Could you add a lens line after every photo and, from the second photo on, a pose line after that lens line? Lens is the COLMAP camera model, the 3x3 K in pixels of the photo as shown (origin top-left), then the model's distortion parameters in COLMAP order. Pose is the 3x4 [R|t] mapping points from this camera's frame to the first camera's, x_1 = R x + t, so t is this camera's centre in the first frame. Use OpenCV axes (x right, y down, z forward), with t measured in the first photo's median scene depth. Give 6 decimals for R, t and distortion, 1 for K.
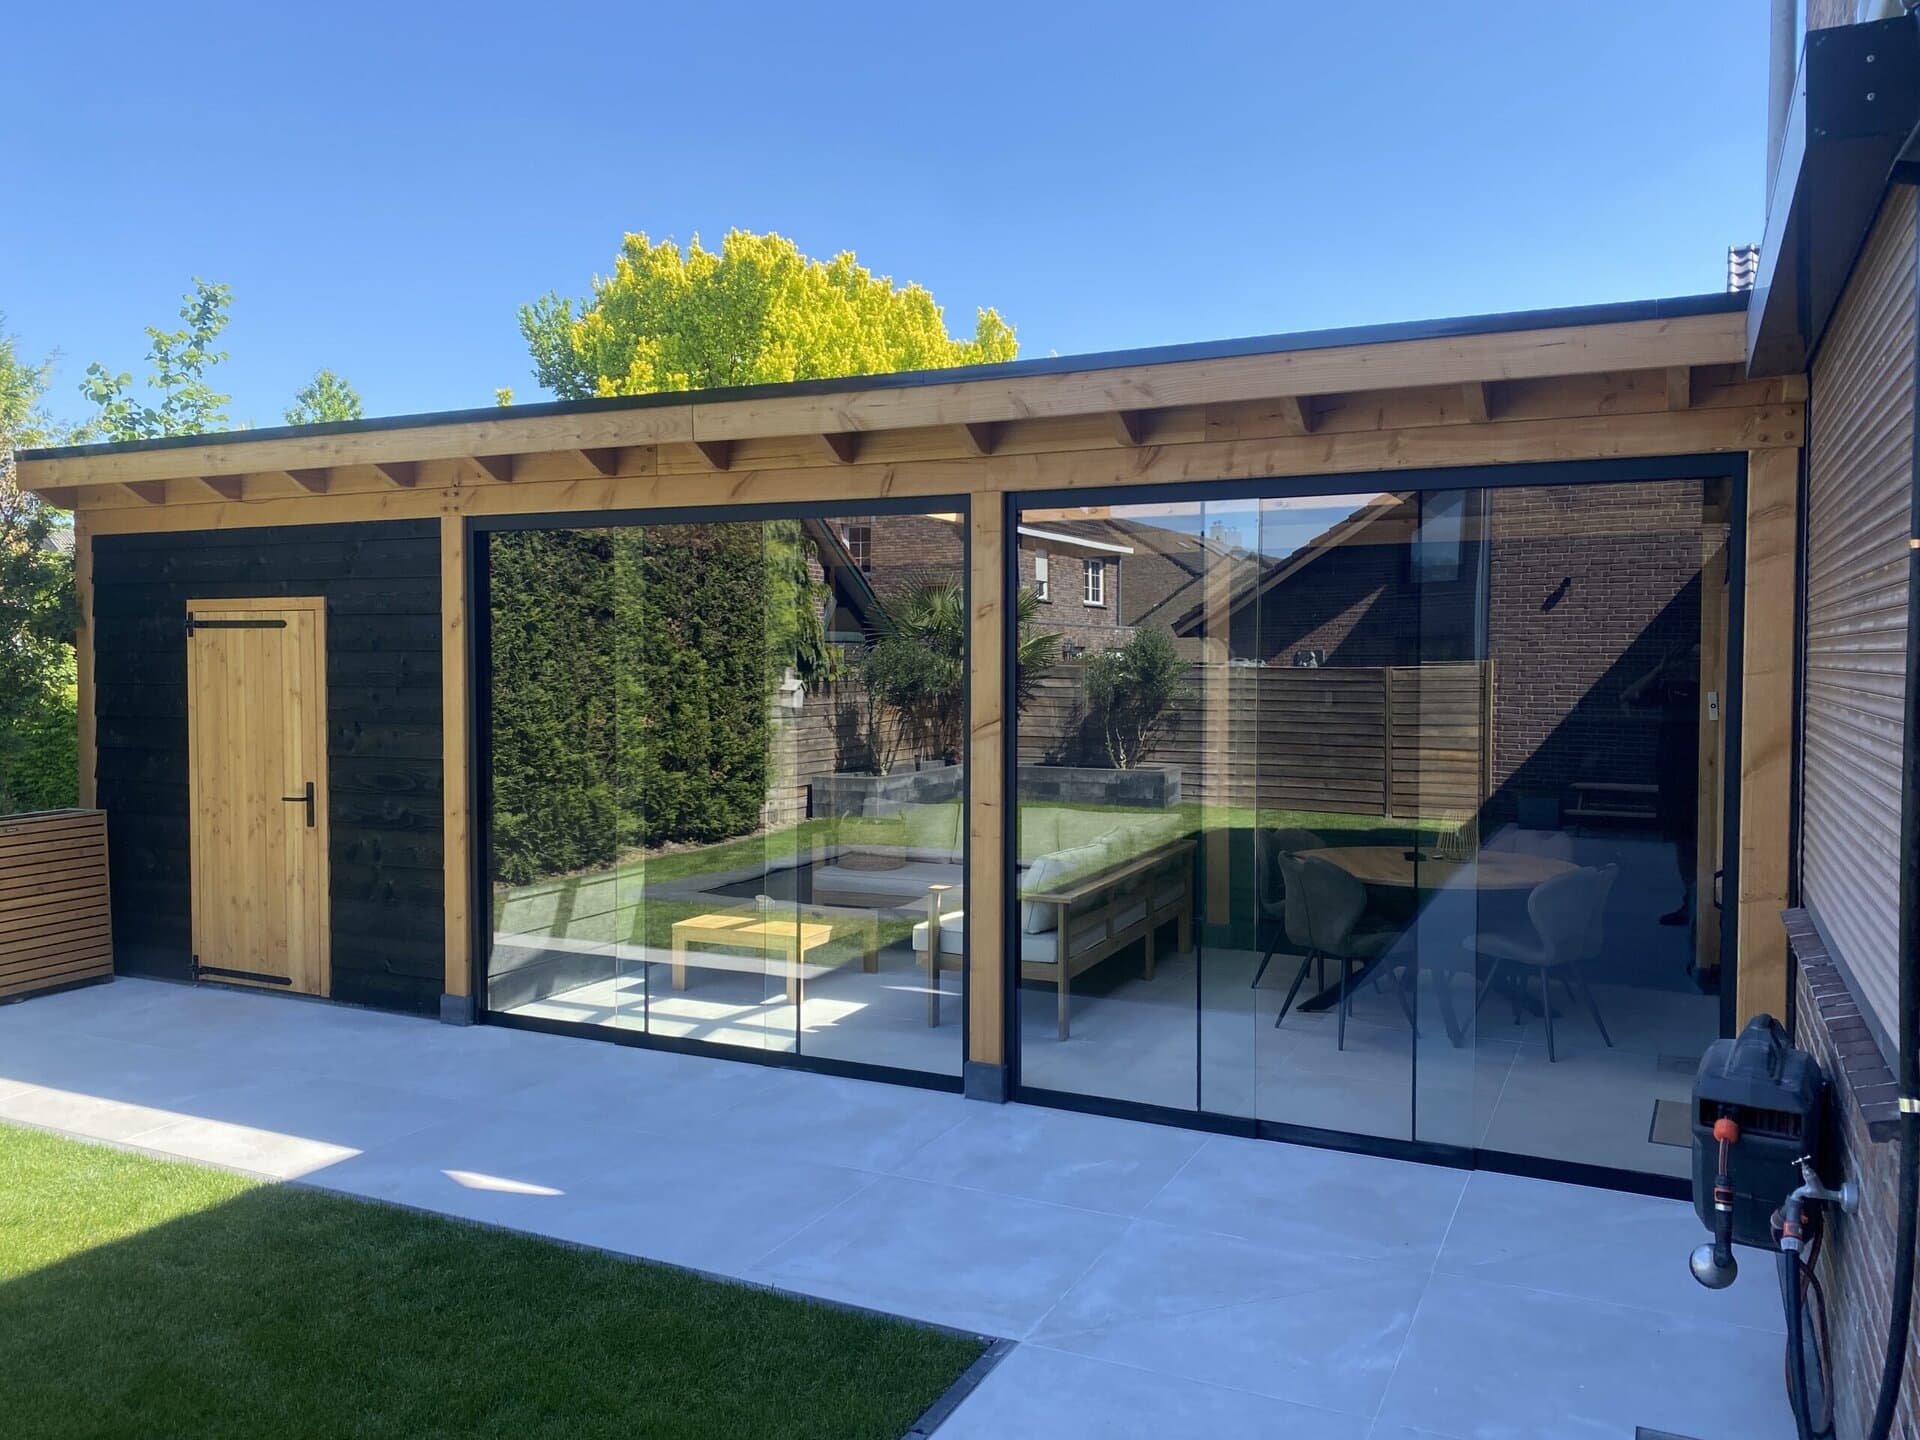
lens RADIAL K [[1469.5, 0, 971.6], [0, 1469.5, 715.9], [0, 0, 1]] dist [0.028883, -0.036086]
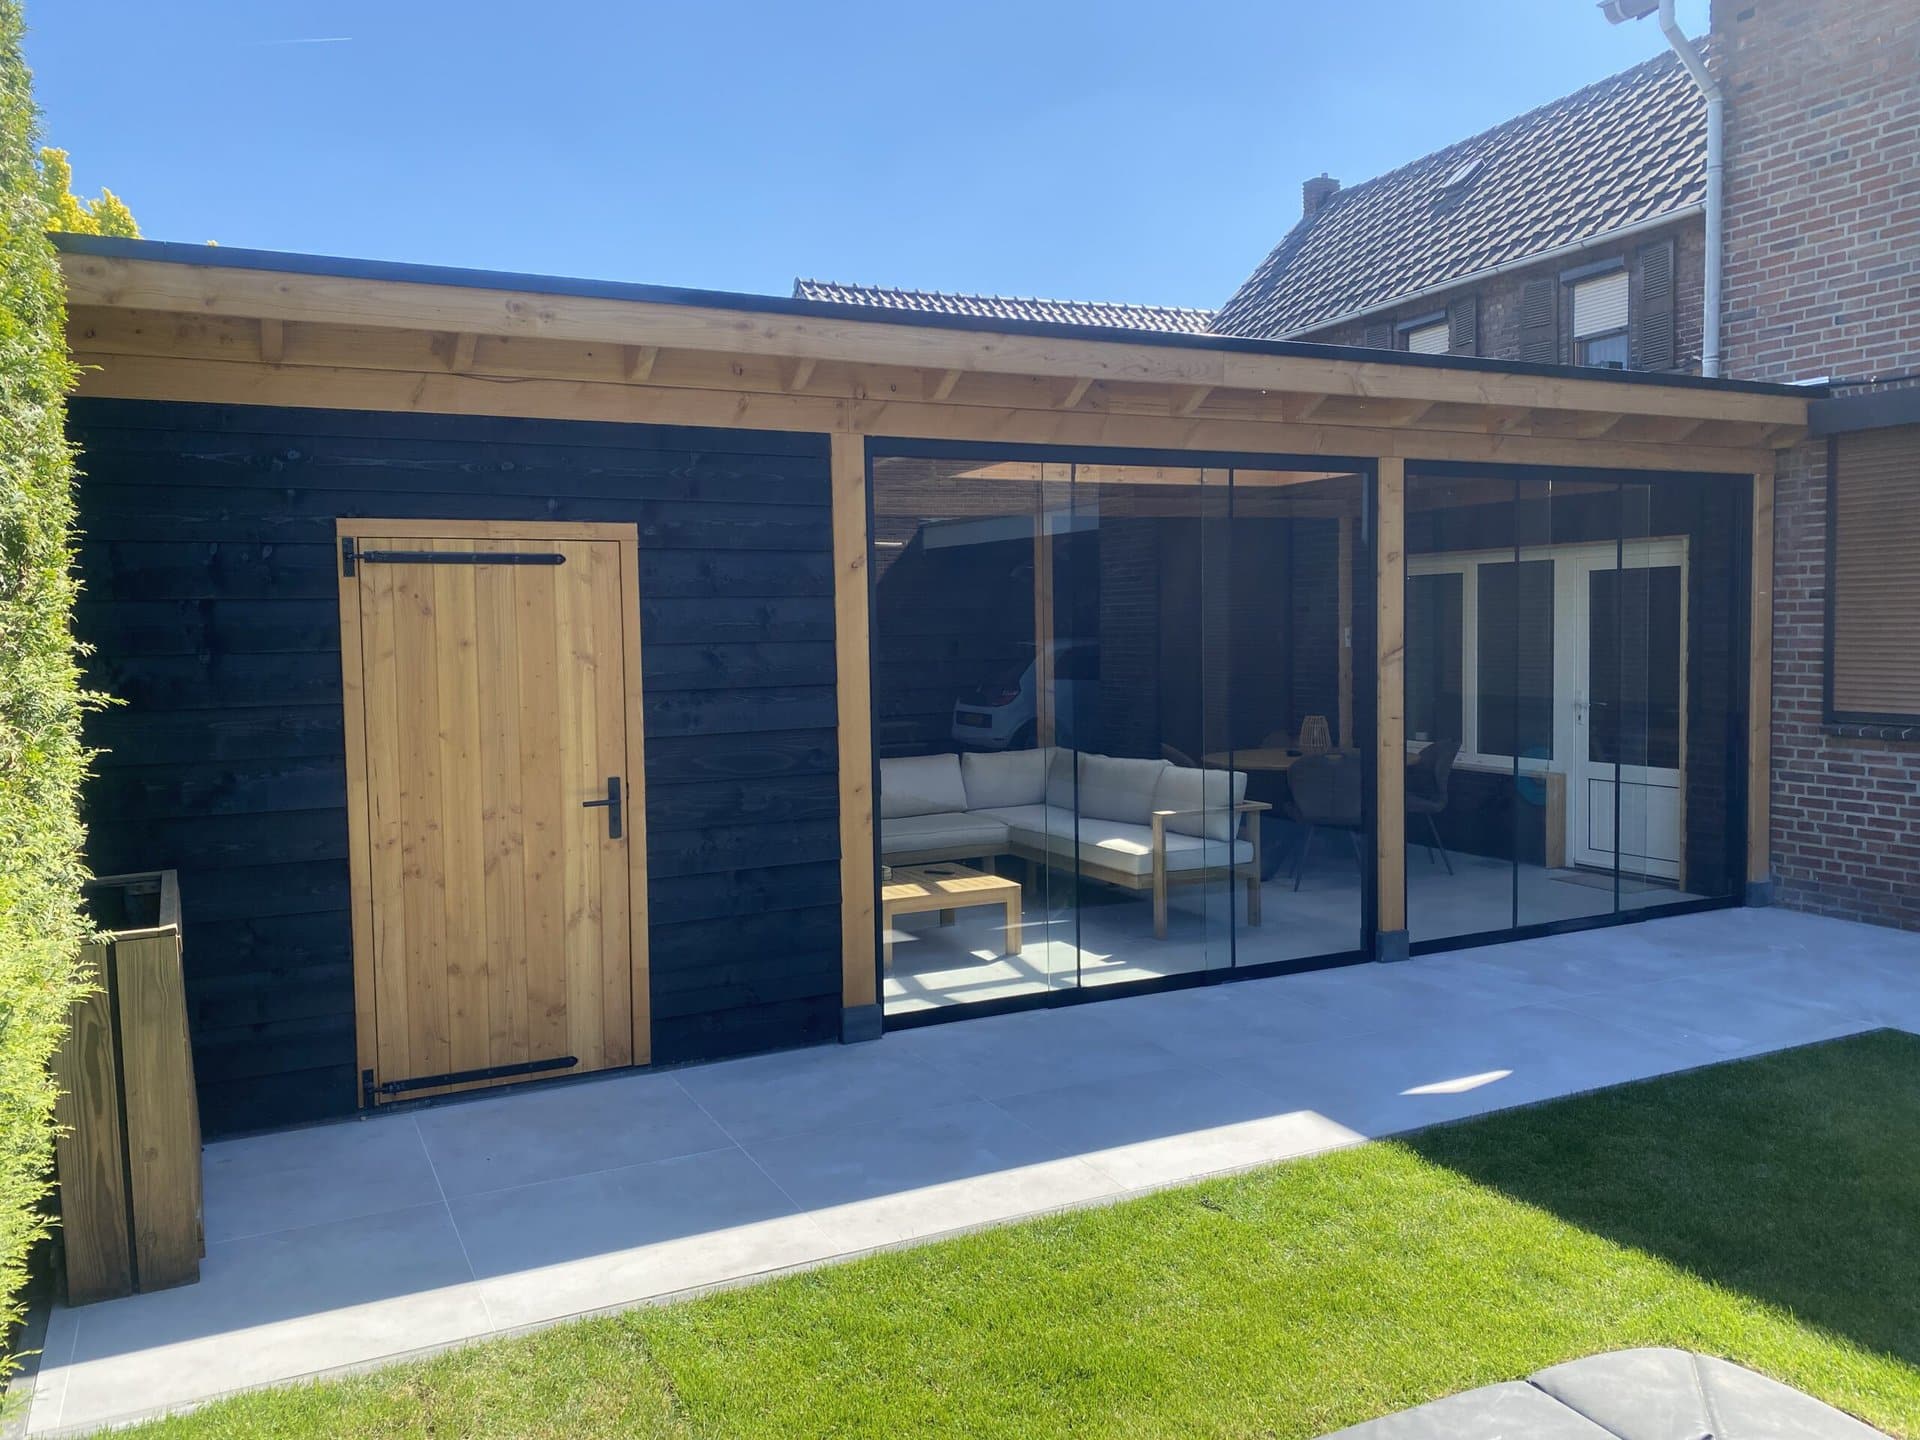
lens RADIAL K [[1469.5, 0, 968.2], [0, 1469.5, 717.4], [0, 0, 1]] dist [0.028883, -0.036086]
pose [[0.611915, -0.065063, 0.788243, -0.919428], [0.048774, 0.997818, 0.044498, -0.008696], [-0.789418, 0.011217, 0.613753, 0.418240]]
